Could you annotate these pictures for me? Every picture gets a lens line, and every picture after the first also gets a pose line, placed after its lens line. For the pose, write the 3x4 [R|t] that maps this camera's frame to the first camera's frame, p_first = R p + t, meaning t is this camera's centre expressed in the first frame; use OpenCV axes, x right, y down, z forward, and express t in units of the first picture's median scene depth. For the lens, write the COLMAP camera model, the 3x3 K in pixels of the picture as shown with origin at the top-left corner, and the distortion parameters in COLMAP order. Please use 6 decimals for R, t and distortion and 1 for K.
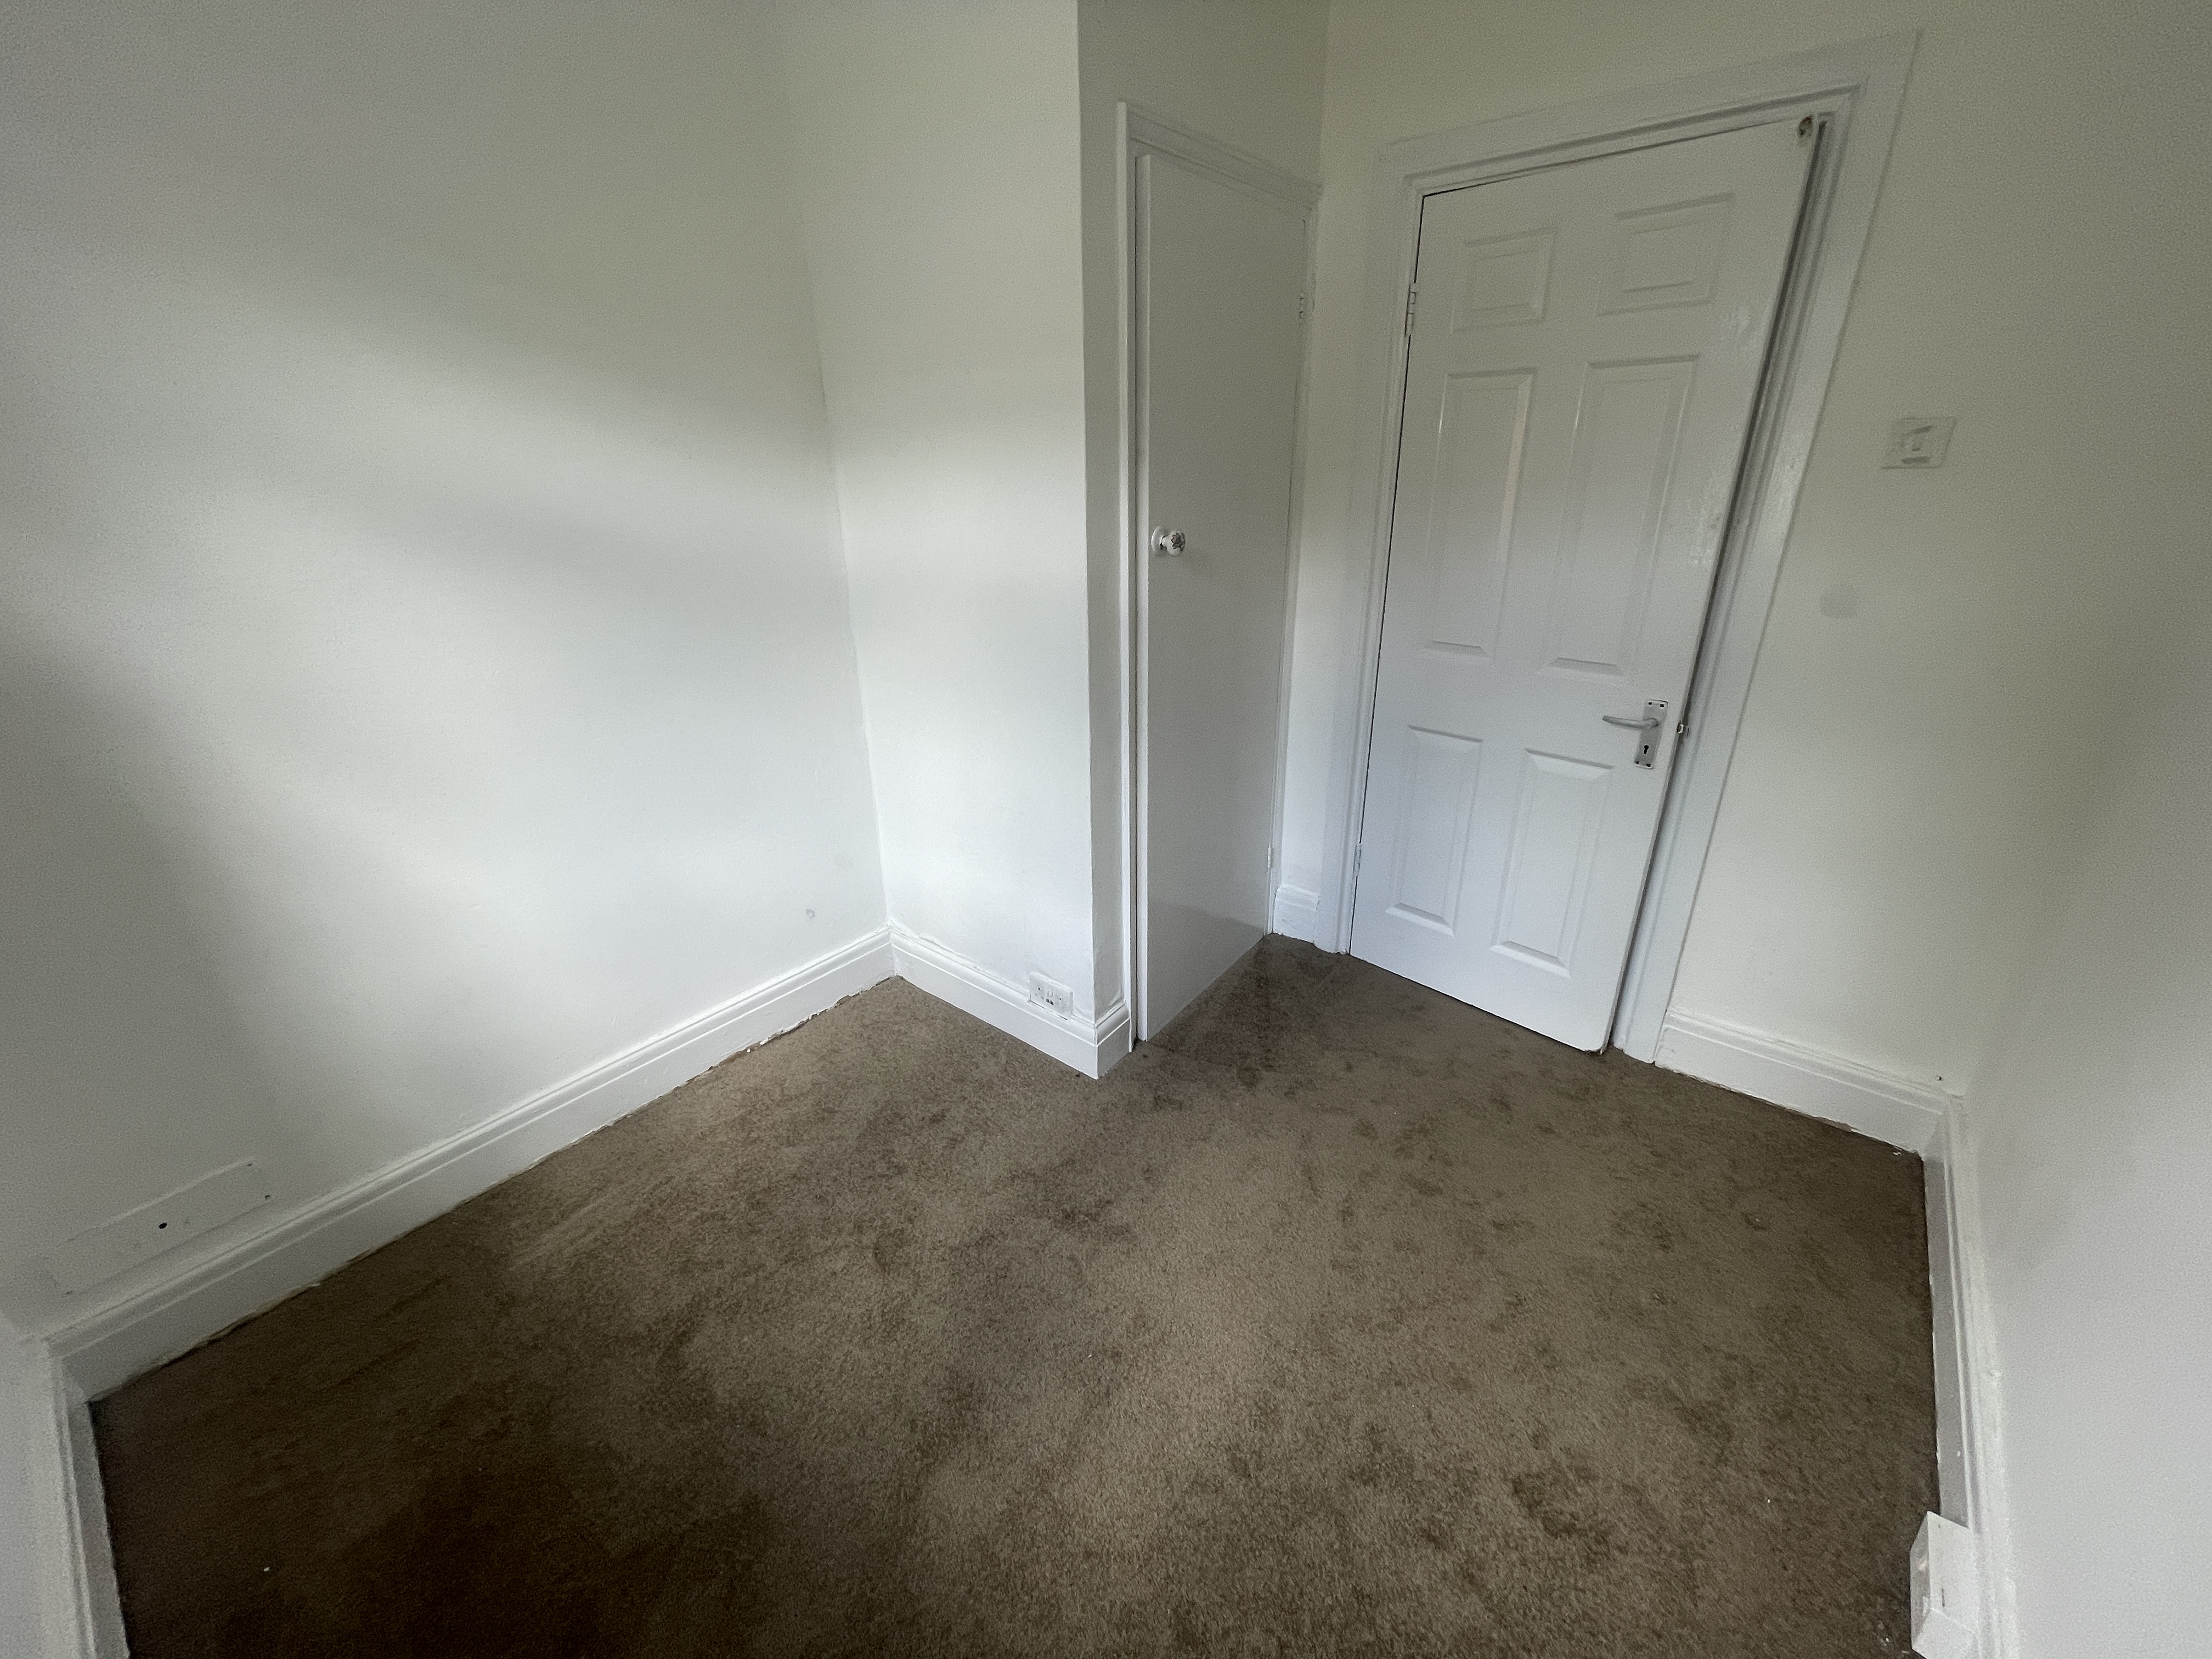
lens RADIAL K [[893.5, 0, 1104.6], [0, 893.5, 823.1], [0, 0, 1]] dist [-0.001246, -0.000247]
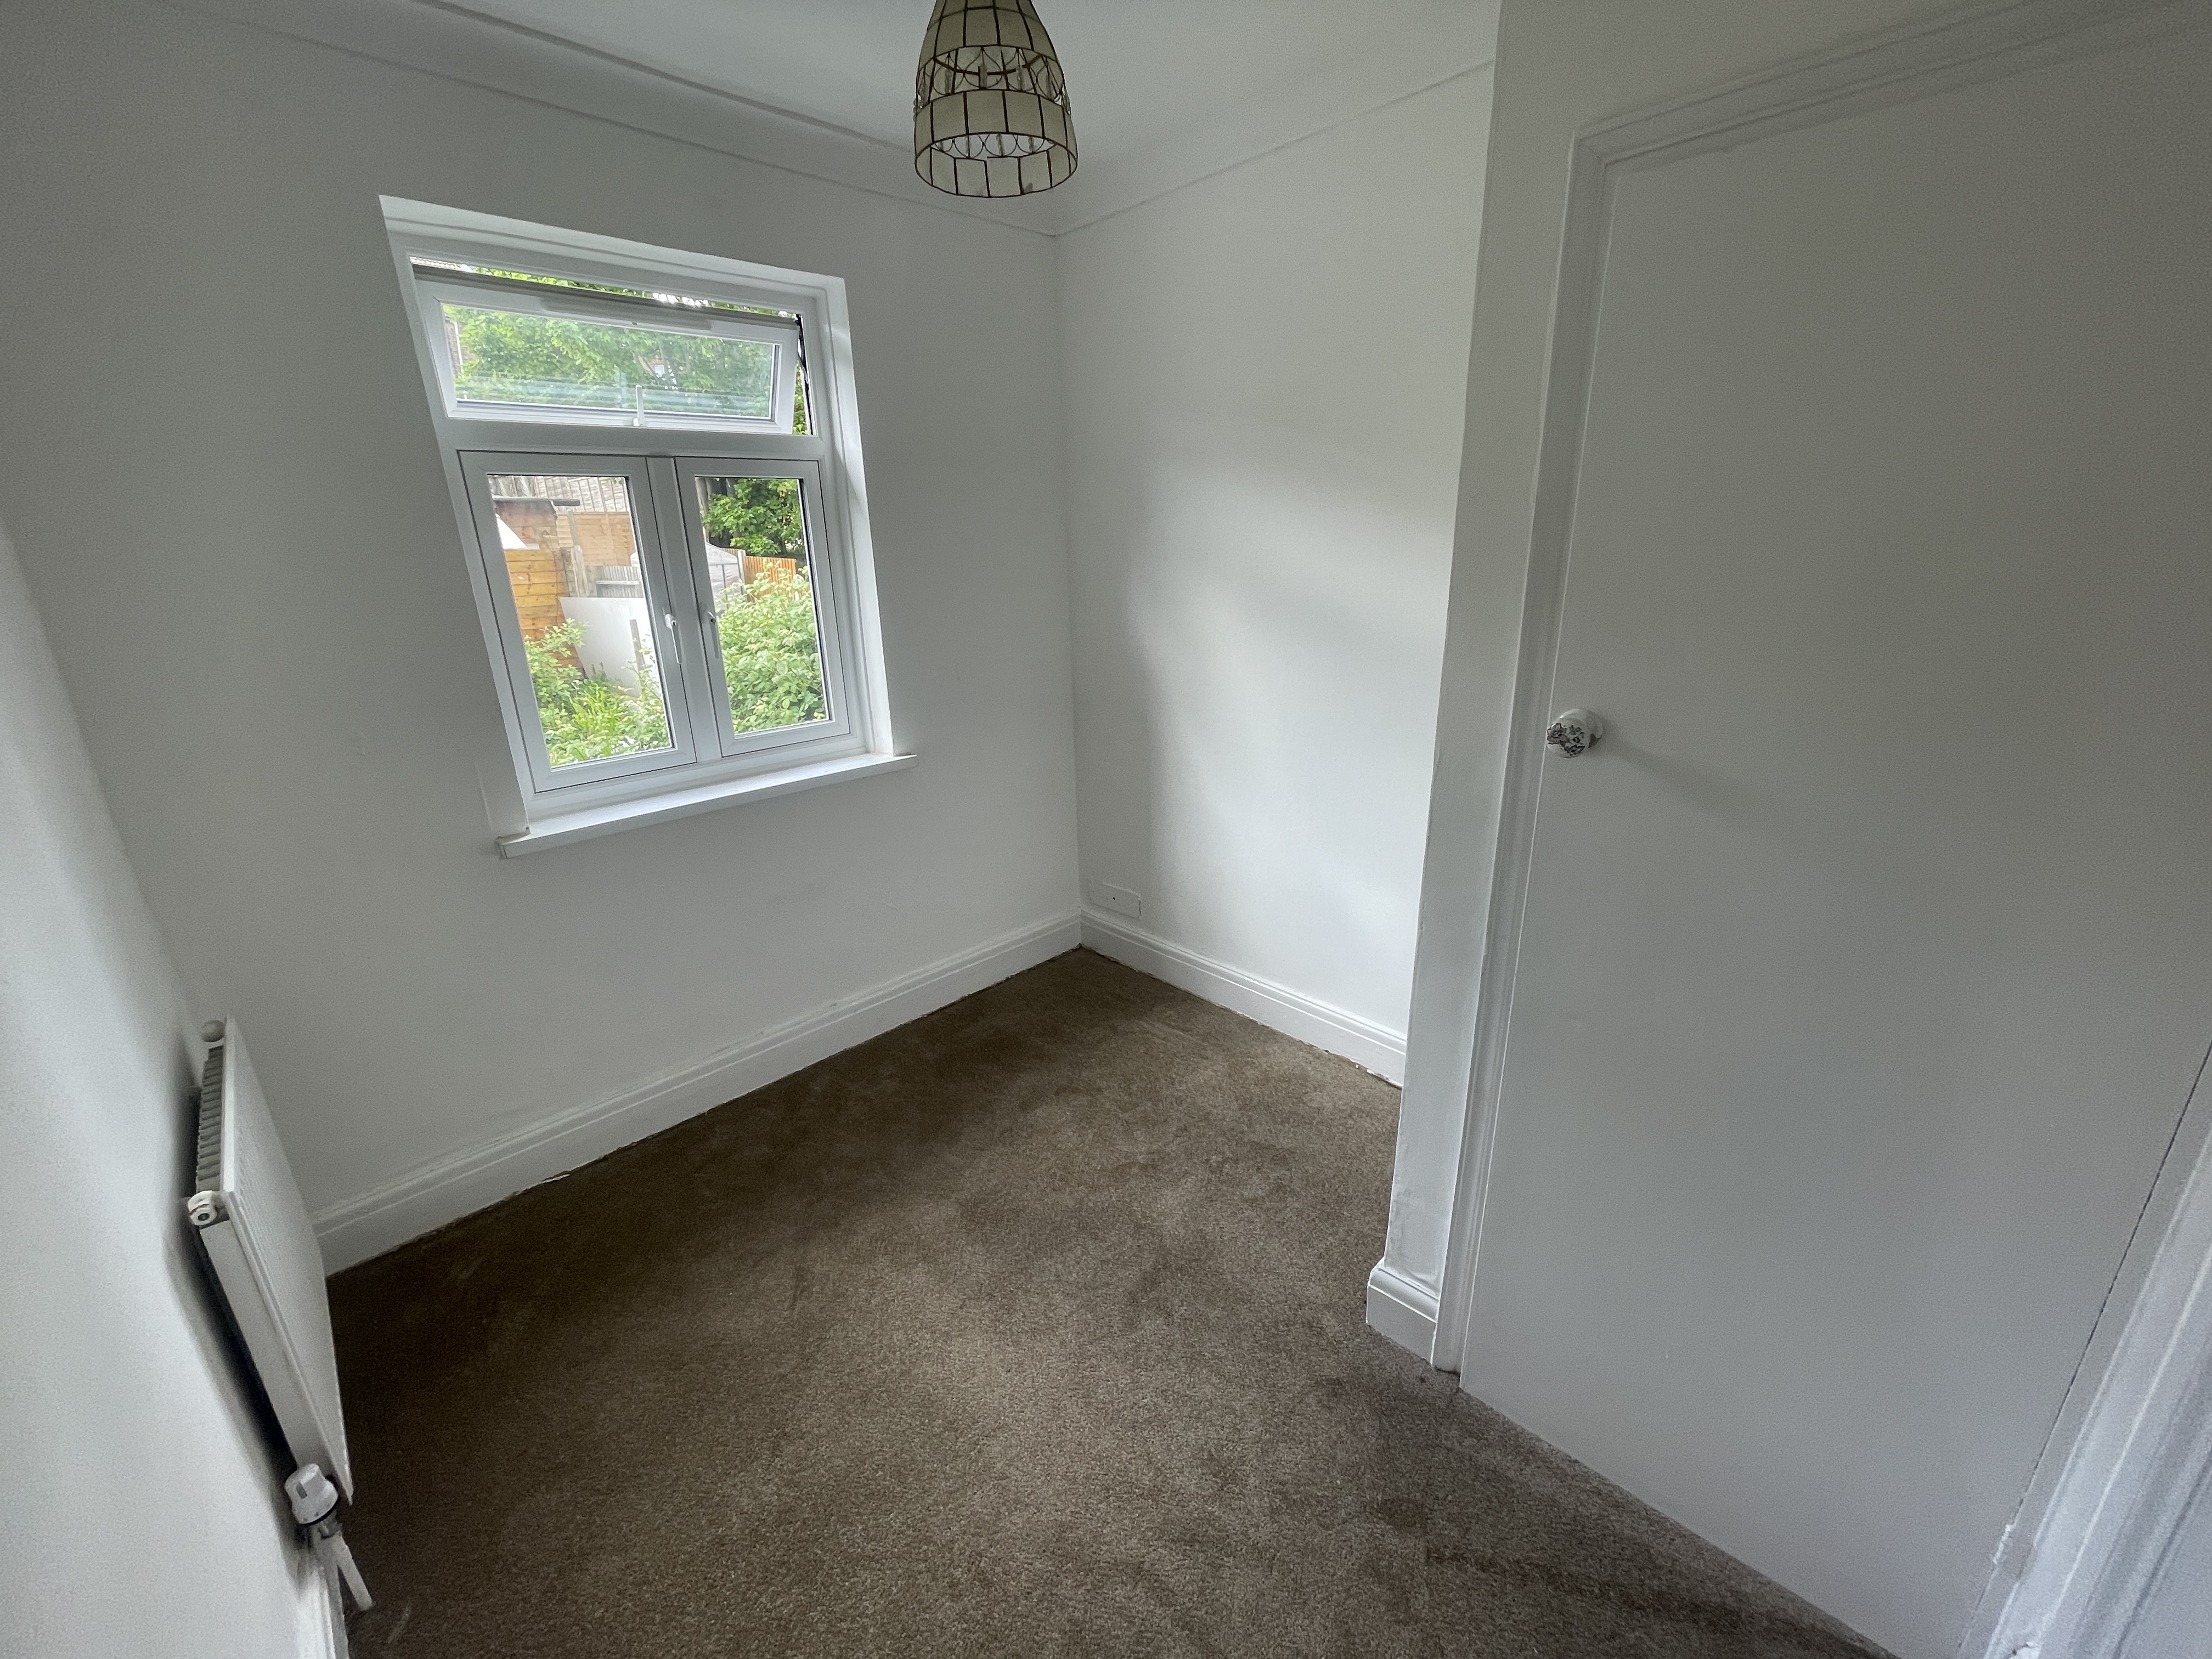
lens RADIAL K [[893.5, 0, 1104.6], [0, 893.5, 823.1], [0, 0, 1]] dist [-0.001246, -0.000247]
pose [[-0.118617, 0.321187, -0.939558, 0.840878], [-0.357296, 0.869048, 0.342191, -0.399999], [0.926428, 0.376290, 0.011675, 0.779346]]
